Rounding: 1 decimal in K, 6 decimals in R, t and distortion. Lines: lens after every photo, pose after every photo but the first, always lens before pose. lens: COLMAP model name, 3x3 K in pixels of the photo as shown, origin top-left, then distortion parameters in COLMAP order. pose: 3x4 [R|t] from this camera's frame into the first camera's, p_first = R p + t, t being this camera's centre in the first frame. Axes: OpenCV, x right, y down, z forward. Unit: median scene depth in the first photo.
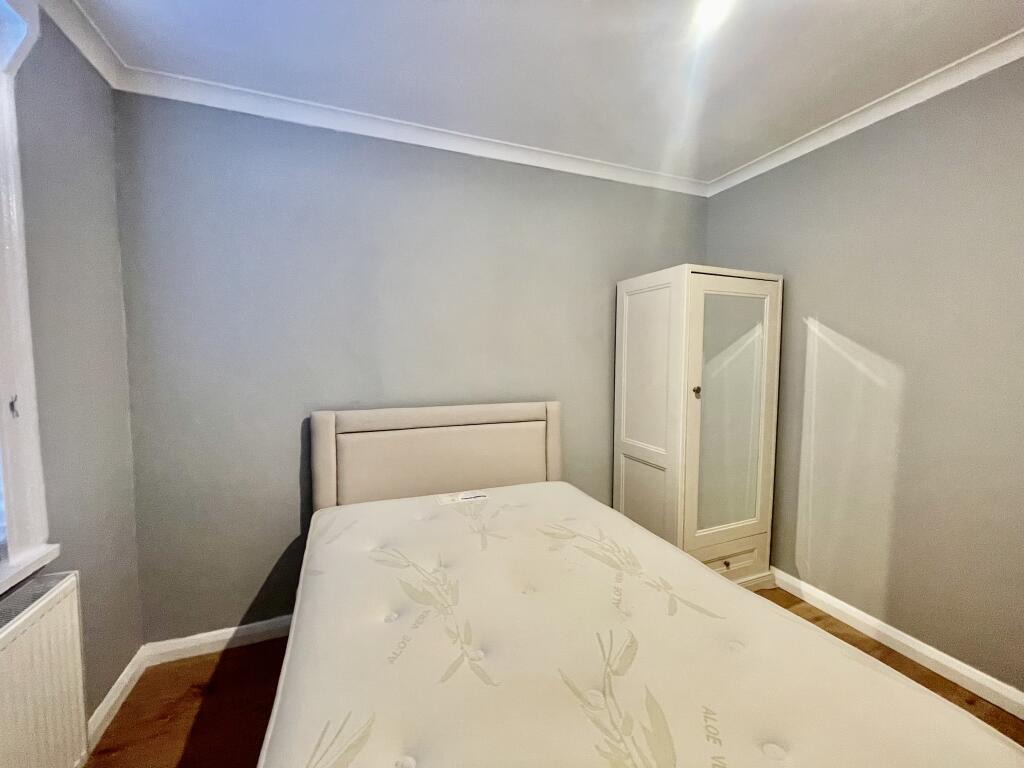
lens RADIAL K [[414.2, 0, 514.3], [0, 414.2, 383.3], [0, 0, 1]] dist [0.002457, -0.001435]
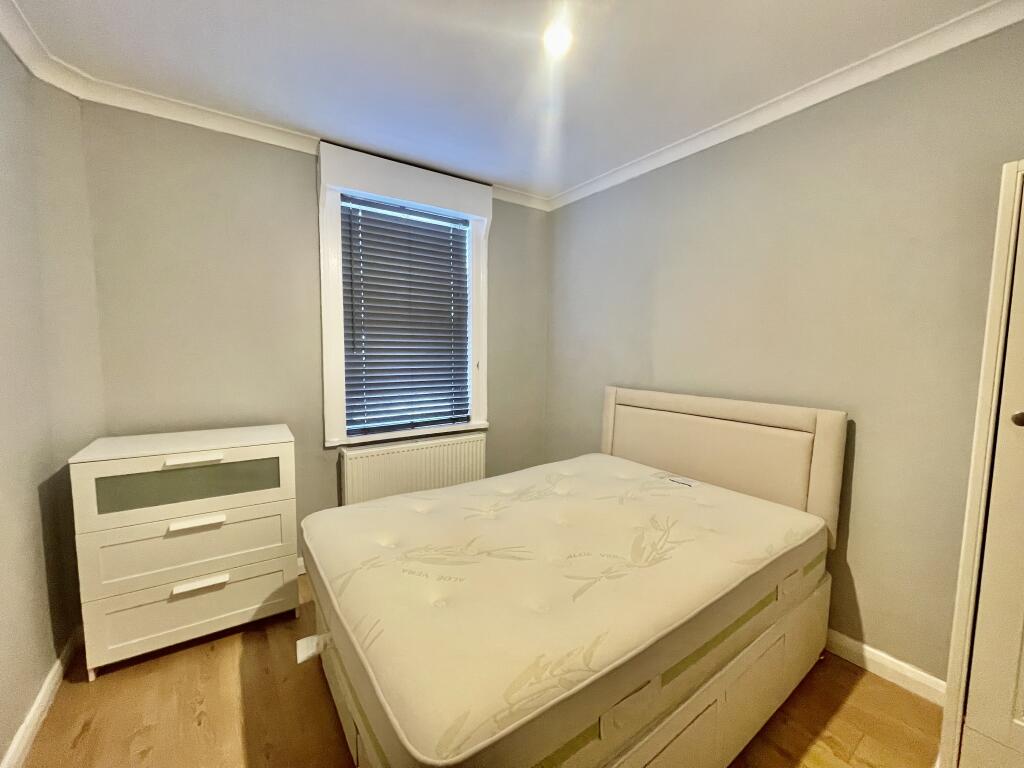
lens RADIAL K [[414.2, 0, 512.3], [0, 414.2, 384.9], [0, 0, 1]] dist [0.002457, -0.001435]
pose [[0.230095, 0.083878, -0.969547, 0.869449], [-0.073614, 0.994924, 0.068603, -0.010583], [0.970380, 0.055587, 0.235102, 0.362334]]
